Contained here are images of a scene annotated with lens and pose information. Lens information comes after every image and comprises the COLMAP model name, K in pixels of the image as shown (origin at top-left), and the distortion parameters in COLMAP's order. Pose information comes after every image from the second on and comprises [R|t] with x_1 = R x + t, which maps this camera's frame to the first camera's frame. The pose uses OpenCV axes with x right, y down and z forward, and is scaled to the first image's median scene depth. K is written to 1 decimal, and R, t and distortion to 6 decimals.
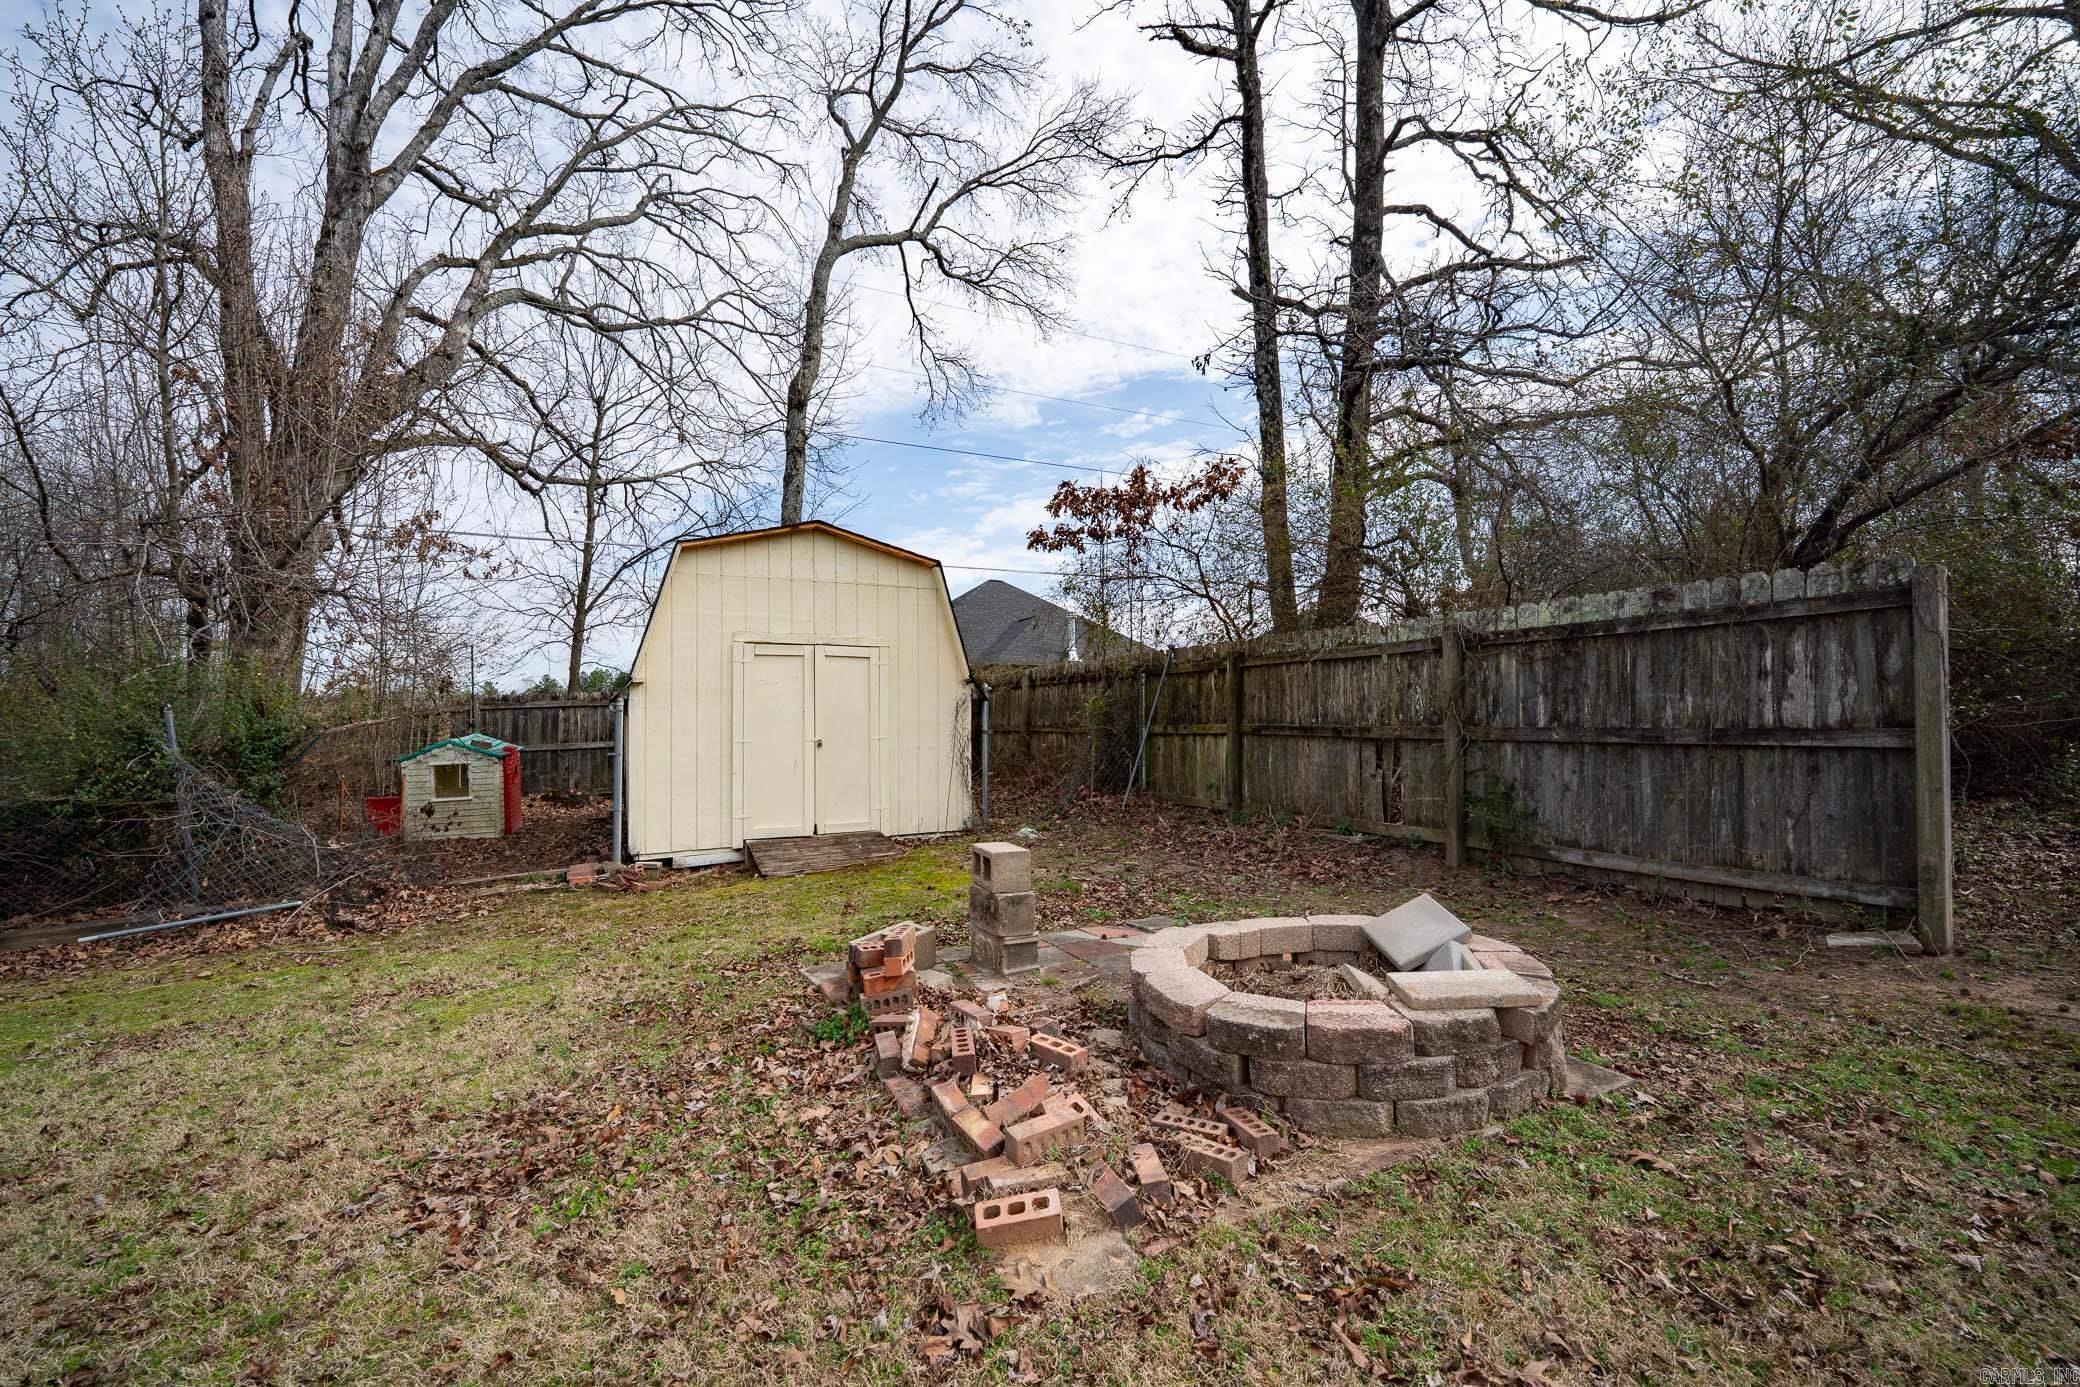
lens RADIAL K [[841.3, 0, 1025.9], [0, 841.3, 692.4], [0, 0, 1]] dist [-0.000076, -0.000153]
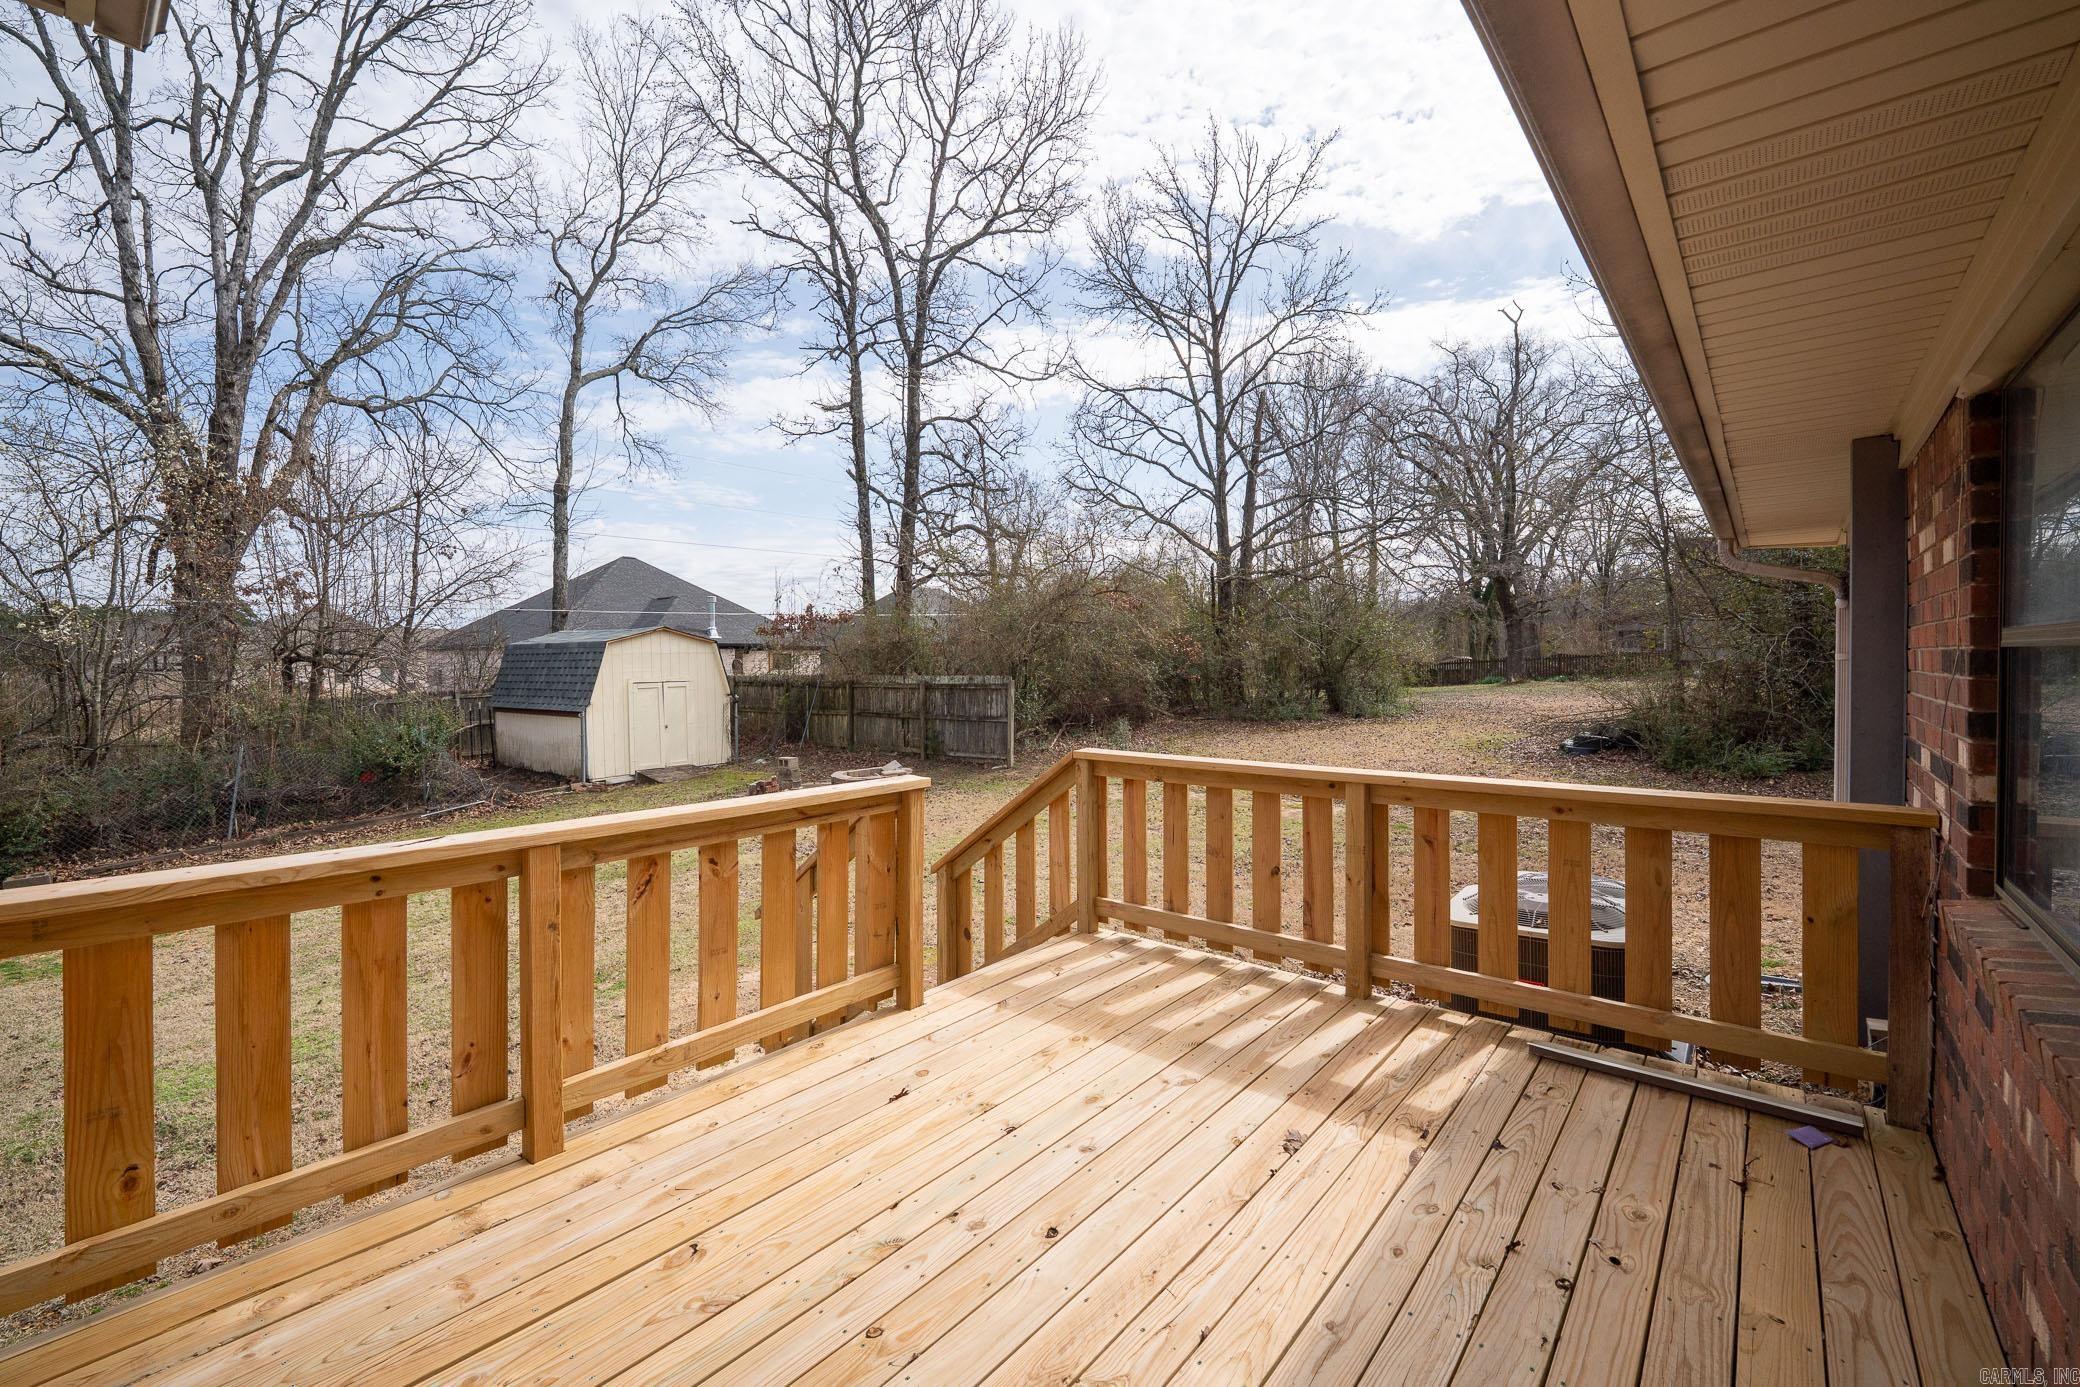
lens RADIAL K [[841.3, 0, 1025.9], [0, 841.3, 692.4], [0, 0, 1]] dist [-0.000076, -0.000153]
pose [[0.897517, -0.022503, 0.440406, -0.341724], [-0.005135, 0.998096, 0.061464, -0.157789], [-0.440951, -0.057427, 0.895692, -1.303719]]
